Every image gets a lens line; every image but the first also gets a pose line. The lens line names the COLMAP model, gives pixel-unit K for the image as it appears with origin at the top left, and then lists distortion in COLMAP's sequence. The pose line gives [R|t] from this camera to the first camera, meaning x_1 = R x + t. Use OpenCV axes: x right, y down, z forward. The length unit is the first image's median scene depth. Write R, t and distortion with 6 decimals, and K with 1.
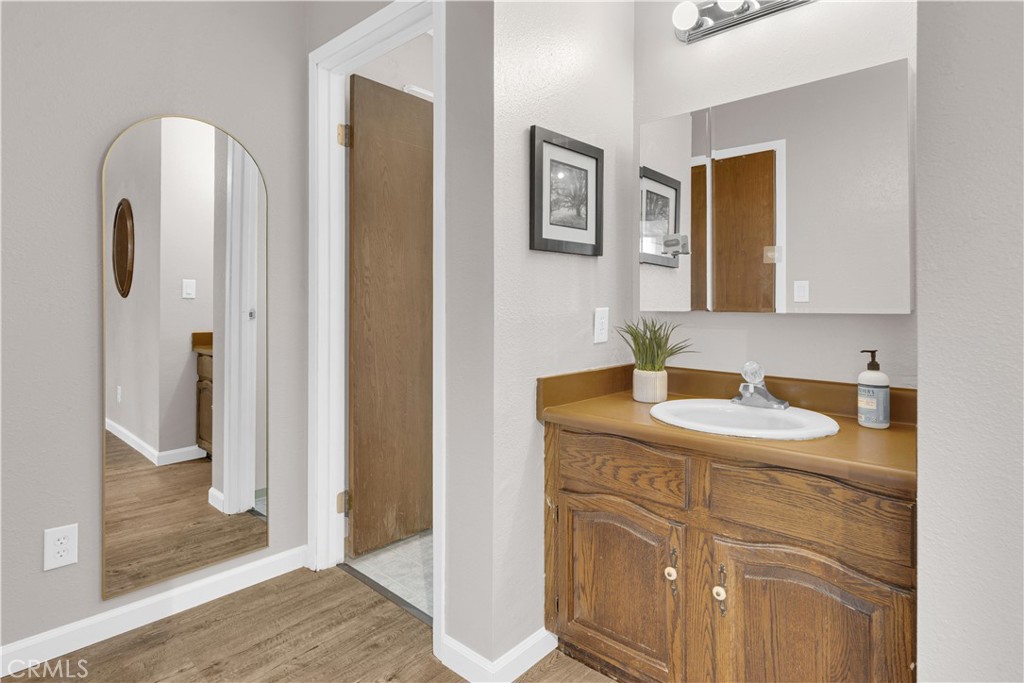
lens RADIAL K [[533.1, 0, 517.5], [0, 533.1, 304.2], [0, 0, 1]] dist [-0.000212, 0.000322]
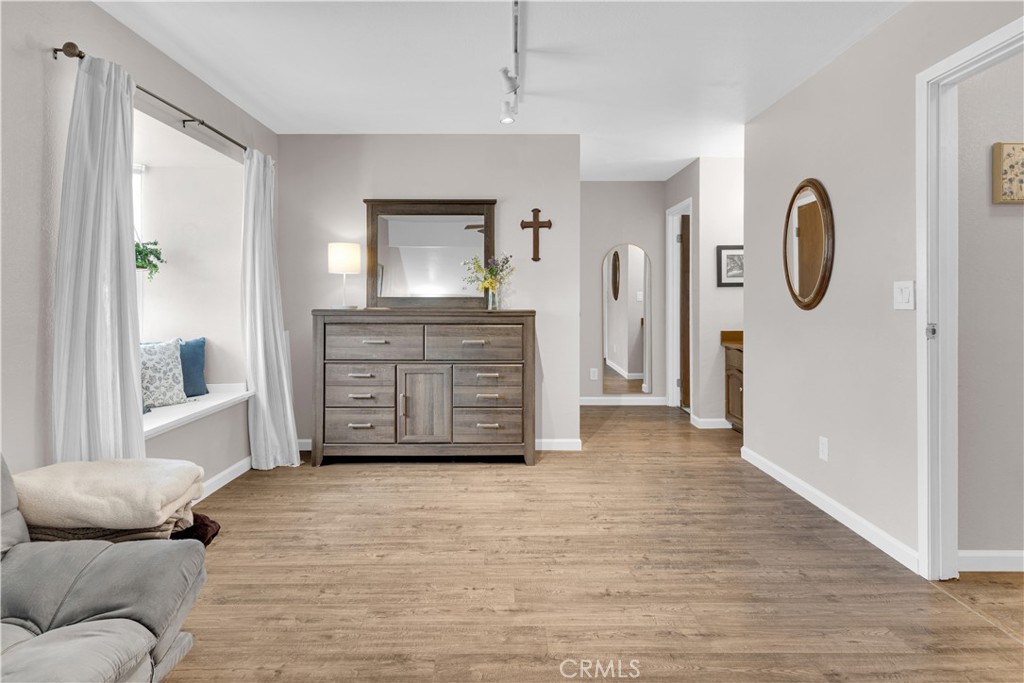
lens RADIAL K [[533.1, 0, 517.5], [0, 533.1, 304.2], [0, 0, 1]] dist [-0.000212, 0.000322]
pose [[0.668356, 0.003750, -0.743832, 1.074851], [0.000172, 0.999986, 0.005197, -0.015845], [0.743842, -0.003601, 0.668346, -1.303355]]
